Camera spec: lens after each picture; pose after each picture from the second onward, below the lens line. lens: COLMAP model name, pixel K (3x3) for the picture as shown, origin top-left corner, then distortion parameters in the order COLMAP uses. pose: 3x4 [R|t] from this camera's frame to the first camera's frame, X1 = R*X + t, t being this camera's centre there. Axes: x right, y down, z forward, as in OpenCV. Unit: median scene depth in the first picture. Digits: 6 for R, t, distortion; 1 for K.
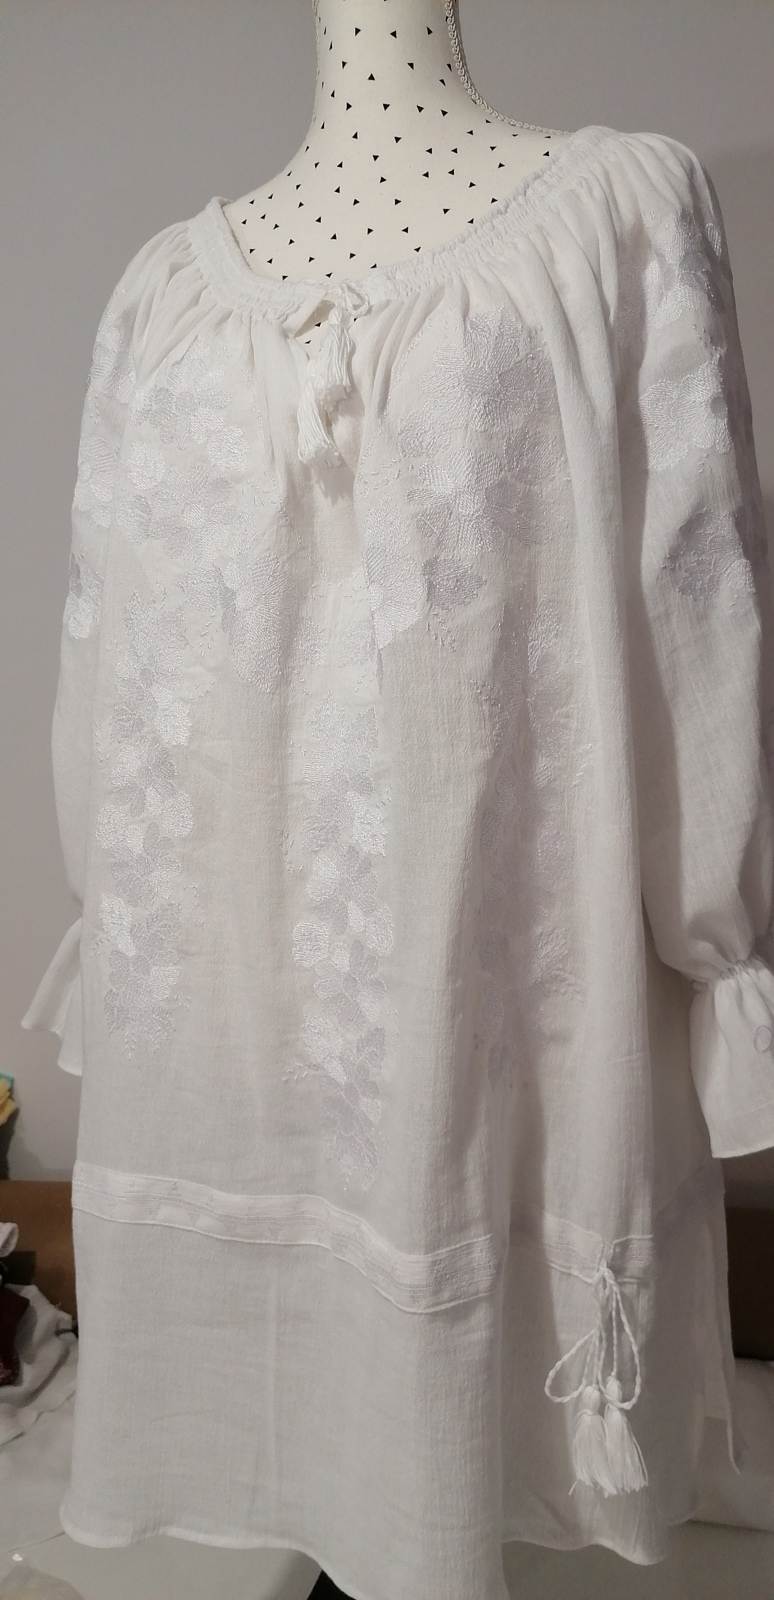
lens RADIAL K [[1159.9, 0, 389.0], [0, 1159.9, 804.3], [0, 0, 1]] dist [0.022582, -0.012572]
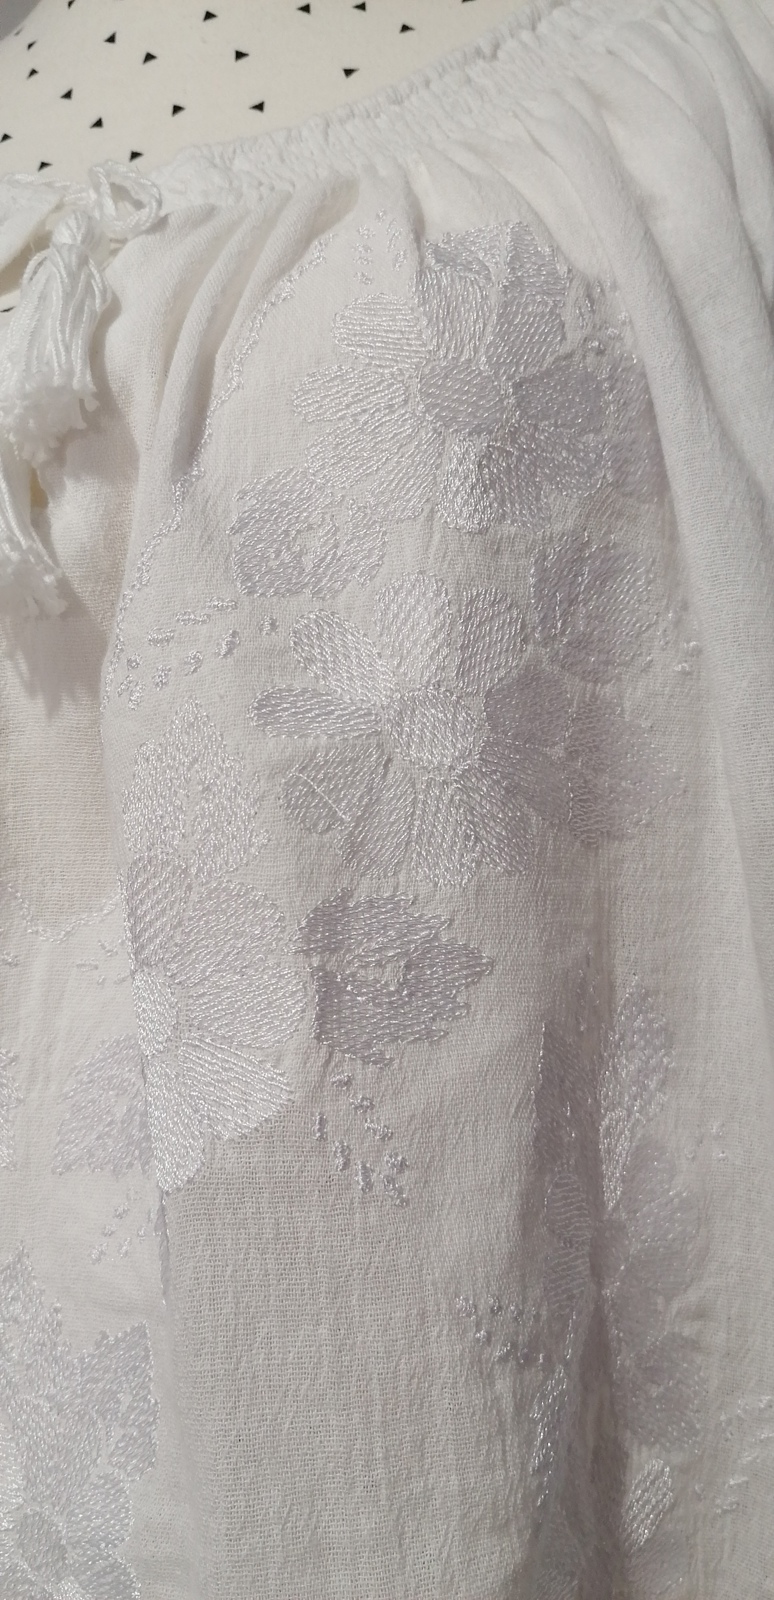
lens RADIAL K [[1159.9, 0, 389.1], [0, 1159.9, 796.3], [0, 0, 1]] dist [0.022582, -0.012572]
pose [[0.991258, 0.013553, 0.131238, 0.009934], [0.004730, 0.990420, -0.138007, -0.190139], [-0.131851, 0.137422, 0.981698, 0.658491]]
